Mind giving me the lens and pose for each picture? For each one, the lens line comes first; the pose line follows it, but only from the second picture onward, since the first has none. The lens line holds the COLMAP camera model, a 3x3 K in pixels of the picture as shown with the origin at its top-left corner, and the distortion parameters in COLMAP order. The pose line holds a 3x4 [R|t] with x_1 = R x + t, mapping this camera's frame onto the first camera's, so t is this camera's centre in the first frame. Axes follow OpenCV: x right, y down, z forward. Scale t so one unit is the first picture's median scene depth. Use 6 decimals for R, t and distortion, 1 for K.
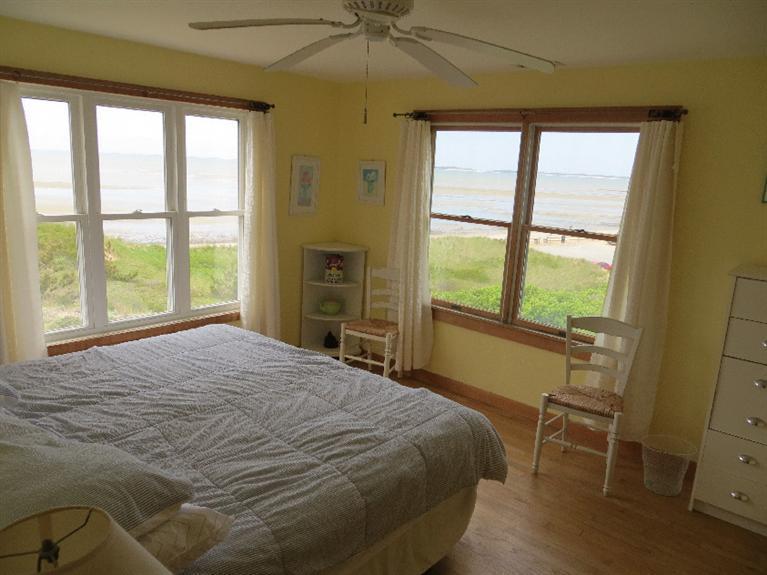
lens RADIAL K [[576.0, 0, 385.8], [0, 576.0, 286.0], [0, 0, 1]] dist [0.003077, 0.000895]
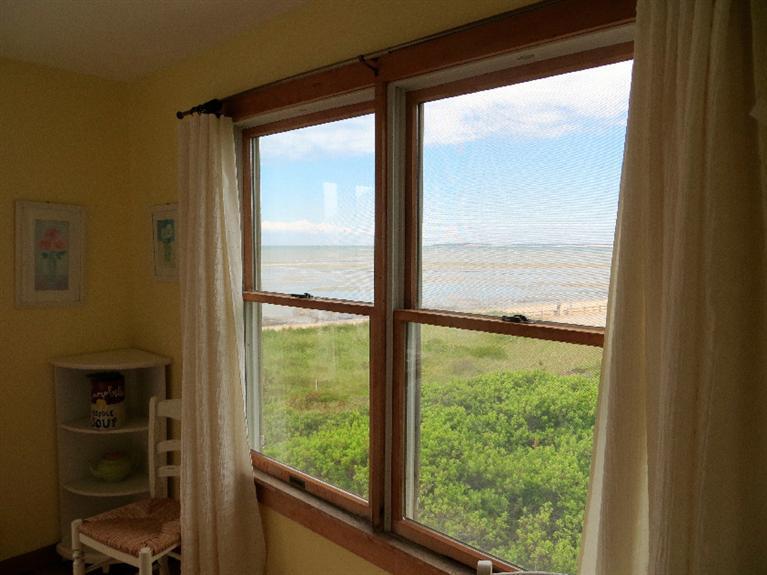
lens RADIAL K [[576.0, 0, 382.0], [0, 576.0, 292.0], [0, 0, 1]] dist [0.003077, 0.000895]
pose [[0.997830, -0.050088, -0.042734, 0.218910], [0.044343, 0.991019, -0.126153, -0.056037], [0.048668, 0.123984, 0.991090, 0.493604]]
